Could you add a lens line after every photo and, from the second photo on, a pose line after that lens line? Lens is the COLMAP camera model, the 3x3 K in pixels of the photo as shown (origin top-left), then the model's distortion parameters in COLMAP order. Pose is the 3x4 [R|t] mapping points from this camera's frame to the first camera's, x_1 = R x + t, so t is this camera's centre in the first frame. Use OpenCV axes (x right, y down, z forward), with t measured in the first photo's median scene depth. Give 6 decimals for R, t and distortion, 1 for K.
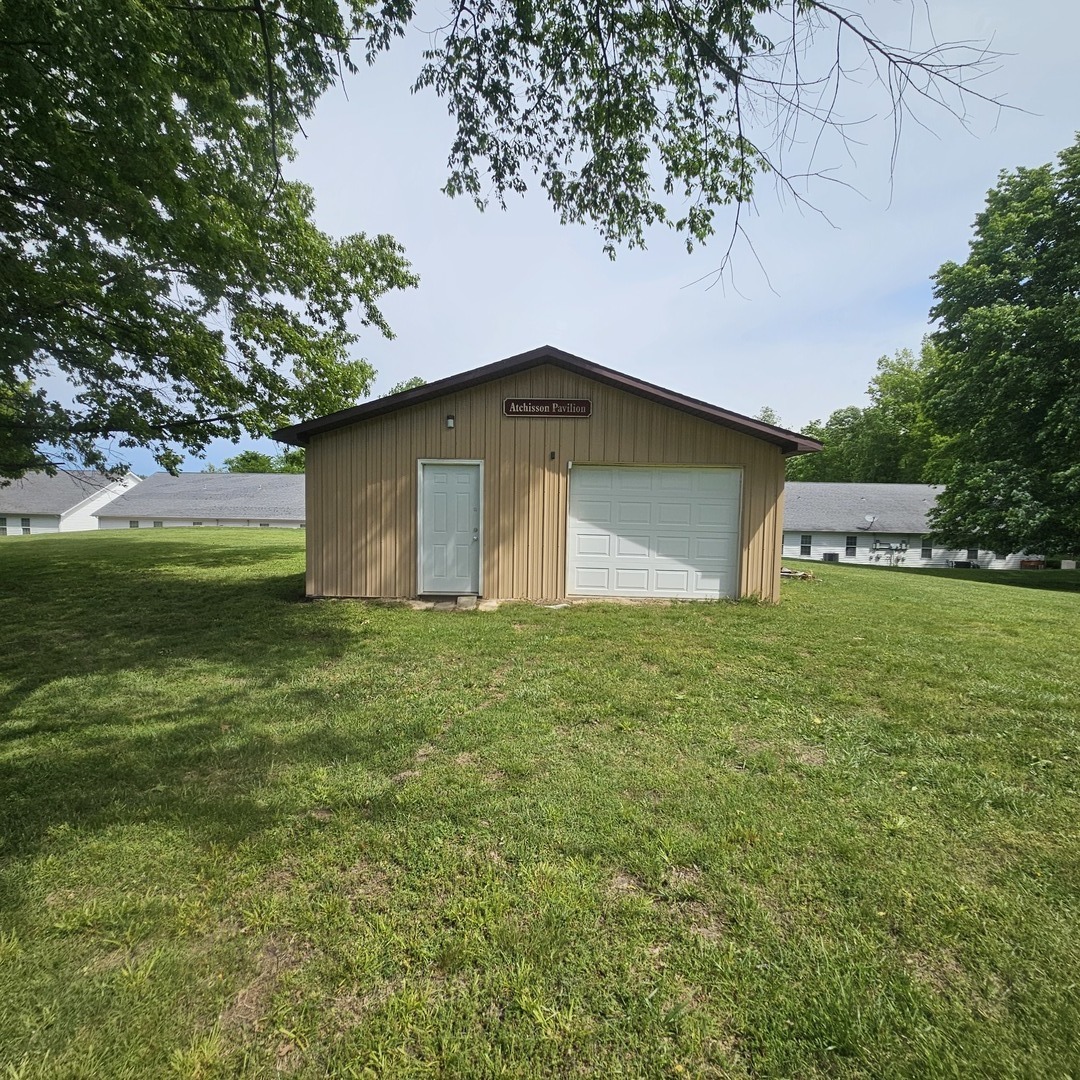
lens RADIAL K [[583.7, 0, 538.5], [0, 583.7, 539.0], [0, 0, 1]] dist [-0.002148, 0.000499]
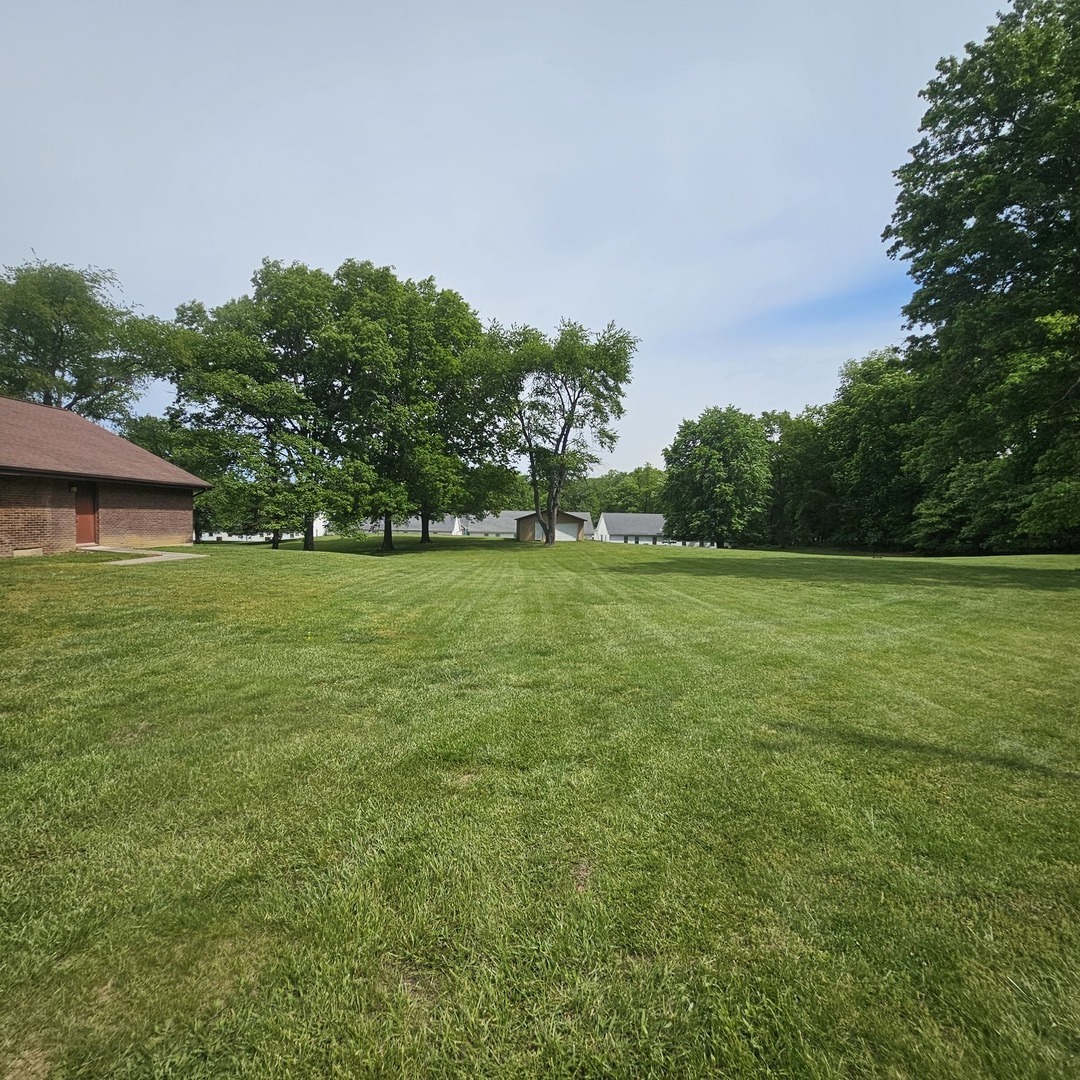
lens RADIAL K [[583.7, 0, 538.5], [0, 583.7, 539.0], [0, 0, 1]] dist [-0.002148, 0.000499]
pose [[0.994447, -0.000829, 0.105236, -0.321054], [0.003197, 0.999745, -0.022340, 0.084653], [-0.105191, 0.022553, 0.994196, -2.163719]]
